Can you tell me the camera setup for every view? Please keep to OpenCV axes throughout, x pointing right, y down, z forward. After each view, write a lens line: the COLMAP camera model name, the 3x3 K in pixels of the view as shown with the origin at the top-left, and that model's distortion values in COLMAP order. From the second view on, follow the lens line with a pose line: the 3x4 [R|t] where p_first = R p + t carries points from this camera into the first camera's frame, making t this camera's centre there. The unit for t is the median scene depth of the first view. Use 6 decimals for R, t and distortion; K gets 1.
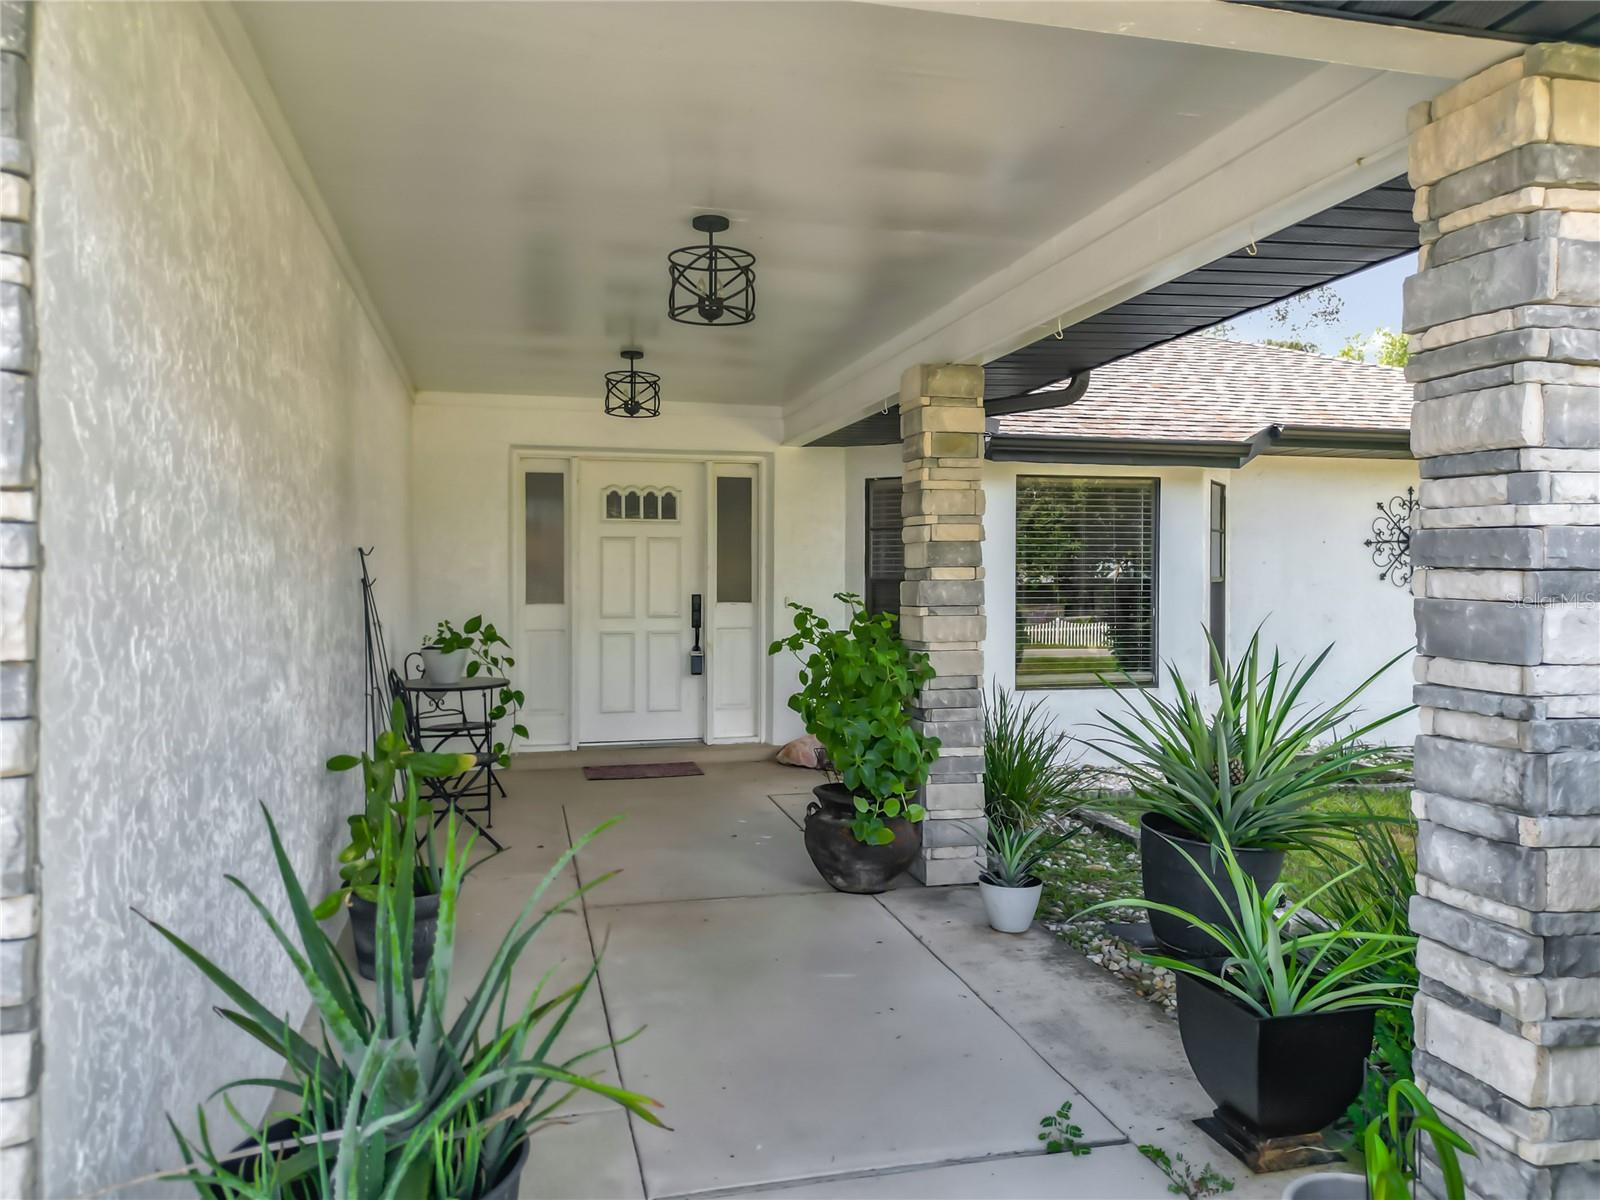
lens RADIAL K [[1154.4, 0, 800.3], [0, 1154.4, 588.3], [0, 0, 1]] dist [0.062618, -0.084793]
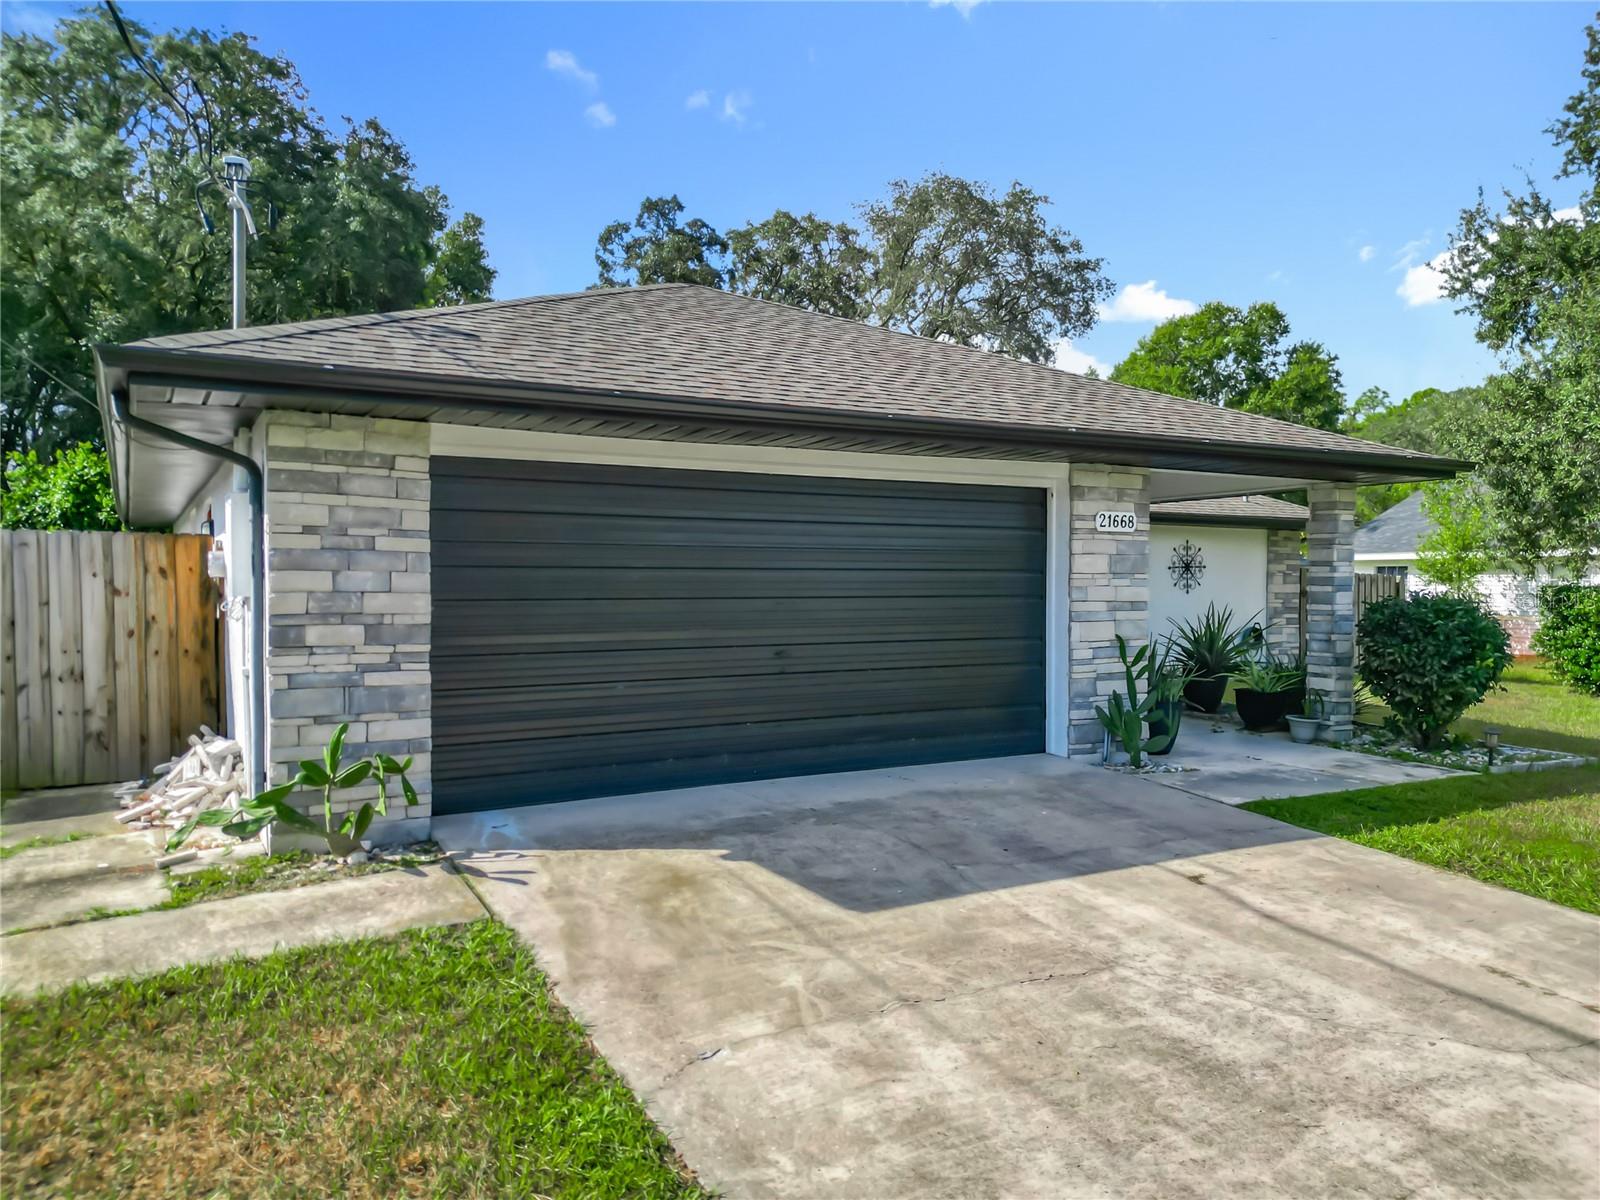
lens RADIAL K [[1123.3, 0, 803.3], [0, 1123.3, 620.1], [0, 0, 1]] dist [0.063661, -0.080409]
pose [[0.958901, -0.009433, 0.283585, -1.284541], [0.002580, 0.999696, 0.024530, 0.003418], [-0.283730, -0.022790, 0.958633, -1.322729]]
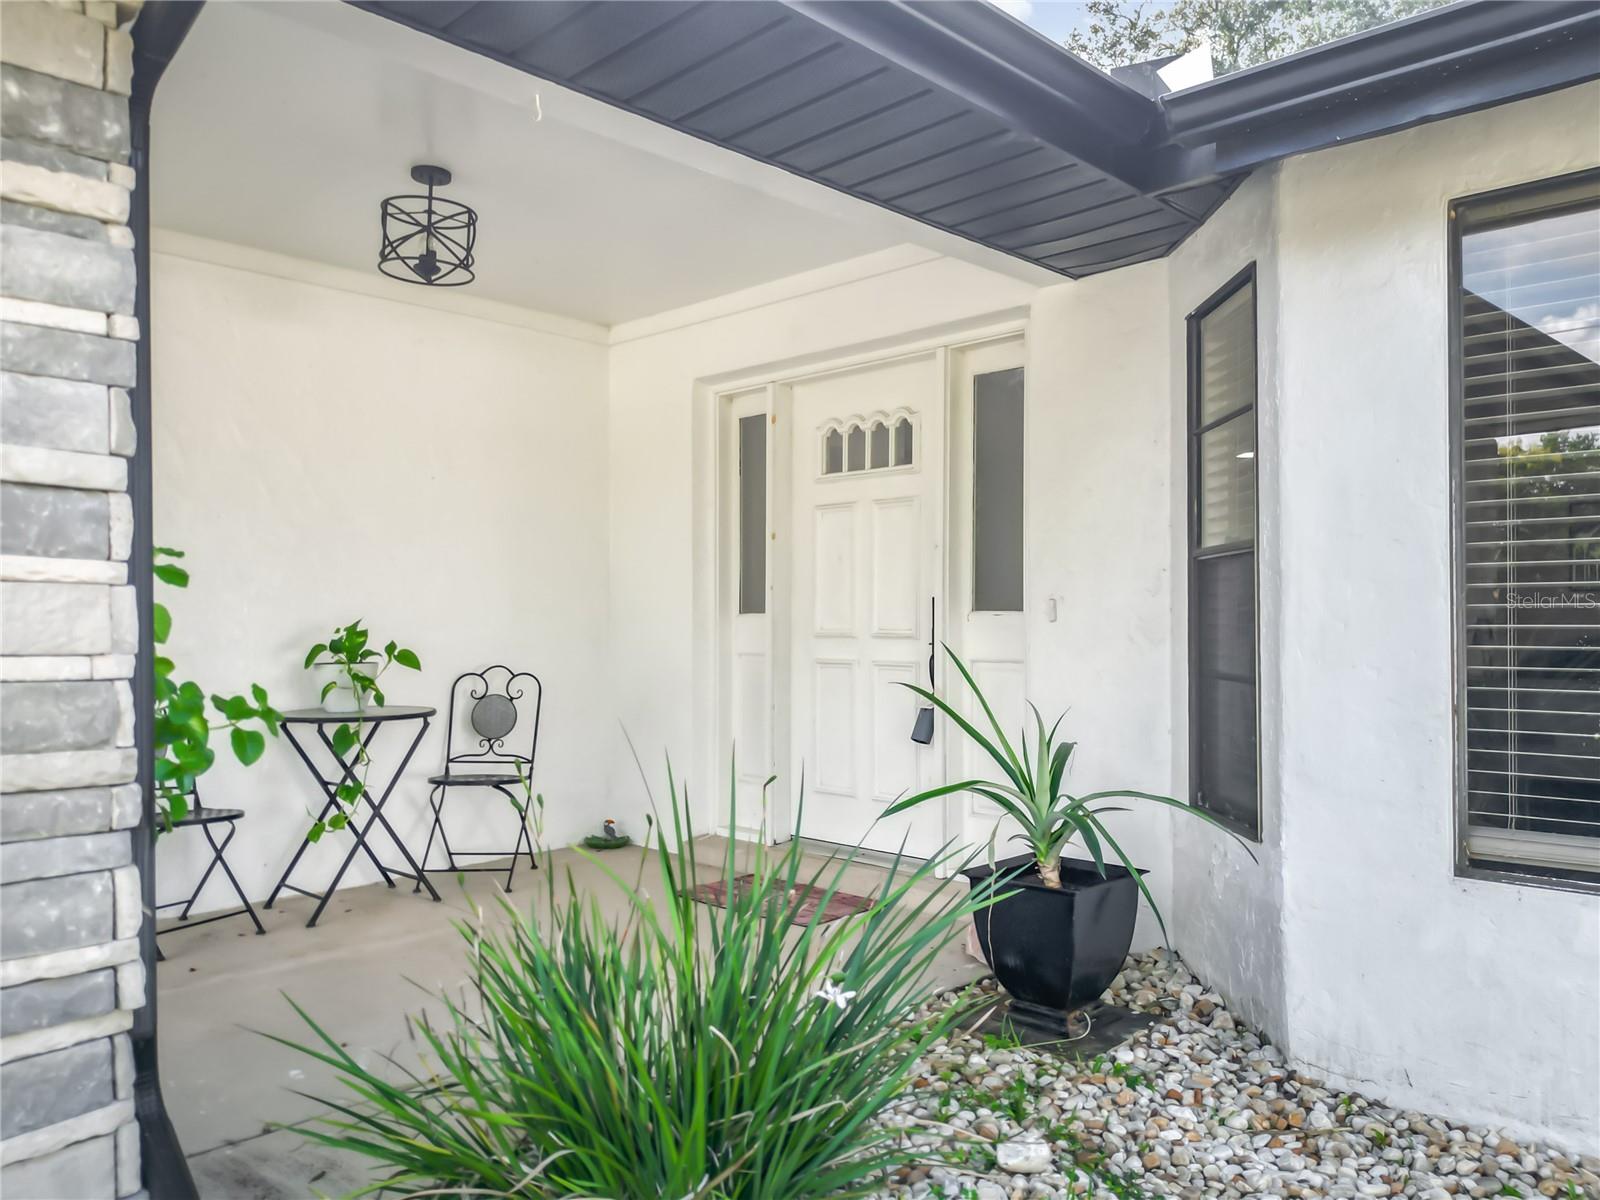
lens RADIAL K [[1123.3, 0, 803.3], [0, 1123.3, 620.1], [0, 0, 1]] dist [0.063661, -0.080409]
pose [[0.506322, 0.014178, -0.862228, 0.558249], [-0.000483, 0.999869, 0.016158, 0.012186], [0.862345, -0.007765, 0.506262, 1.114027]]
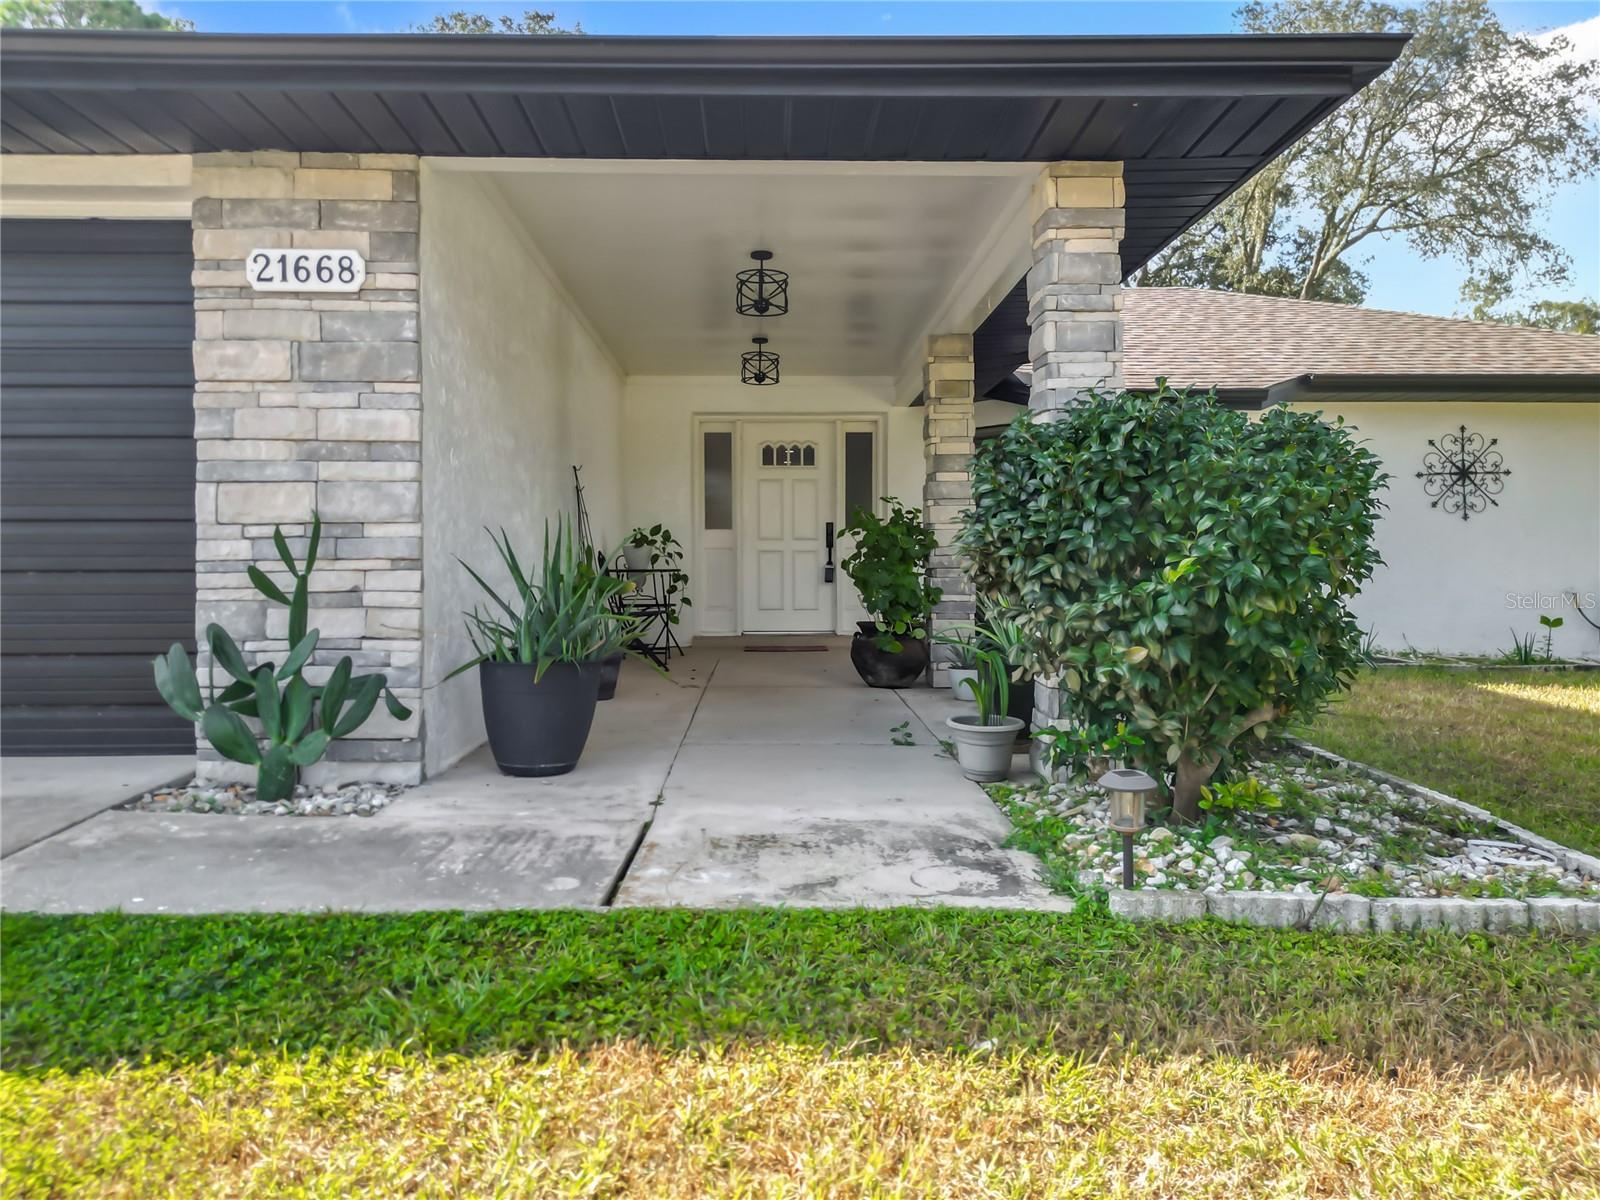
lens RADIAL K [[1167.5, 0, 806.9], [0, 1167.5, 579.5], [0, 0, 1]] dist [0.116098, -0.173014]
pose [[0.976769, -0.004640, -0.214243, 0.282434], [0.003171, 0.999969, -0.007200, 0.133716], [0.214270, 0.006354, 0.976754, -0.516471]]
